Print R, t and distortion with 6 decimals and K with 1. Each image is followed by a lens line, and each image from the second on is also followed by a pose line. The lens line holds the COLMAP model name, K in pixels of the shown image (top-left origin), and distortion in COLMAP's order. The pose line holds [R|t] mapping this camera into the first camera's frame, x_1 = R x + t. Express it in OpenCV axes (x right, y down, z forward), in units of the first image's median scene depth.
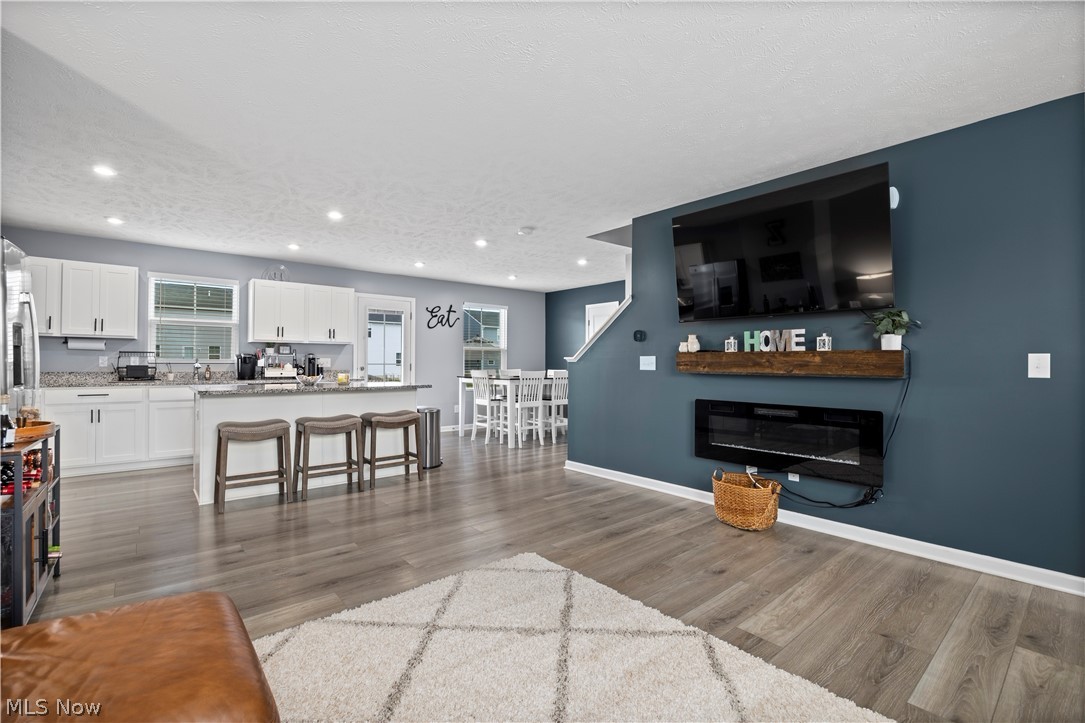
lens RADIAL K [[479.7, 0, 557.3], [0, 479.7, 360.8], [0, 0, 1]] dist [-0.019187, 0.001859]
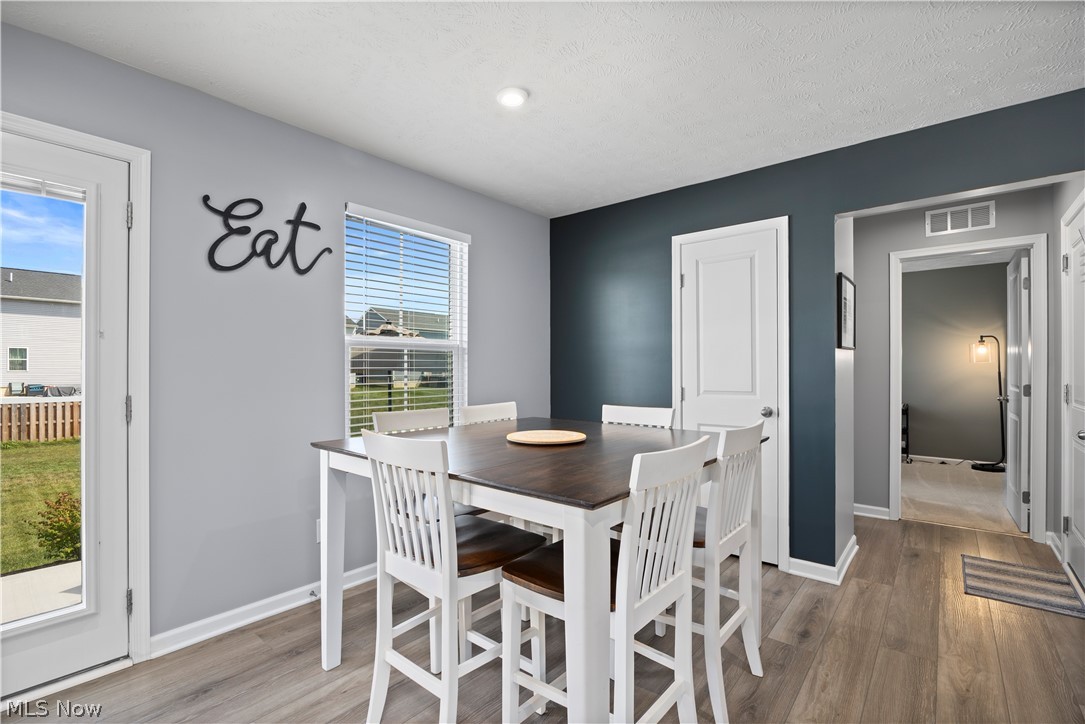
lens RADIAL K [[479.7, 0, 541.8], [0, 479.7, 370.8], [0, 0, 1]] dist [-0.019187, 0.001859]
pose [[0.990093, -0.002721, 0.140387, -0.162499], [0.002348, 0.999993, 0.002821, -0.010720], [-0.140394, -0.002463, 0.990093, 0.984759]]
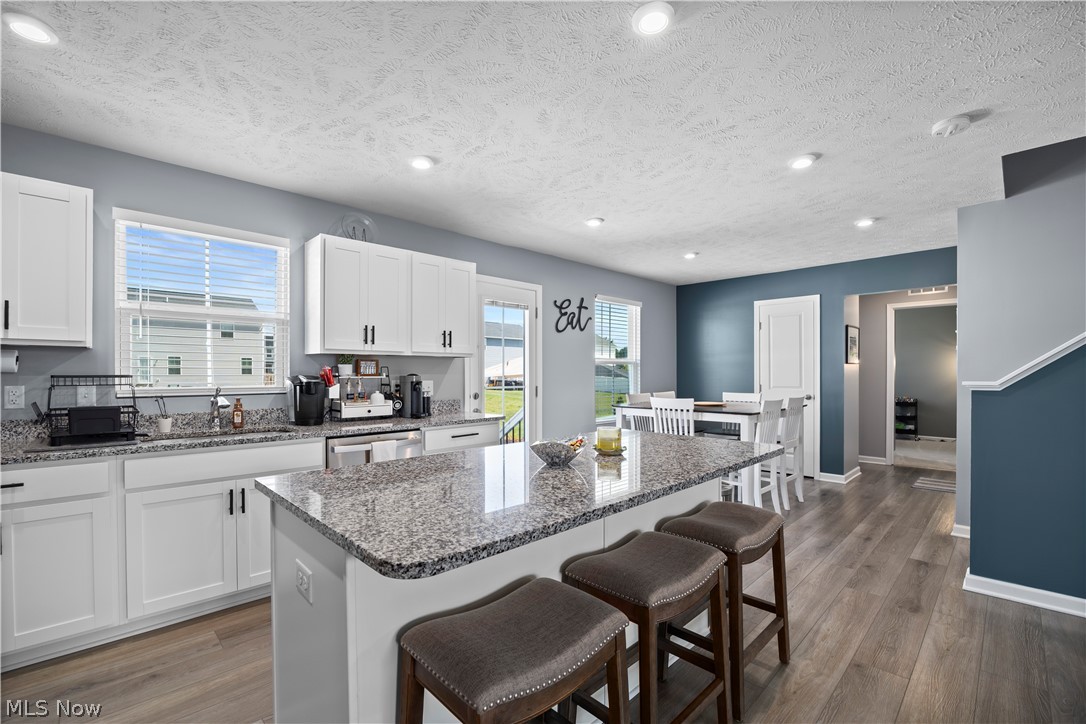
lens RADIAL K [[480.2, 0, 553.4], [0, 480.2, 375.5], [0, 0, 1]] dist [-0.019187, 0.001859]
pose [[0.997609, -0.004867, 0.068945, -0.454879], [0.004418, 0.999968, 0.006668, -0.018622], [-0.068976, -0.006347, 0.997598, 0.491423]]
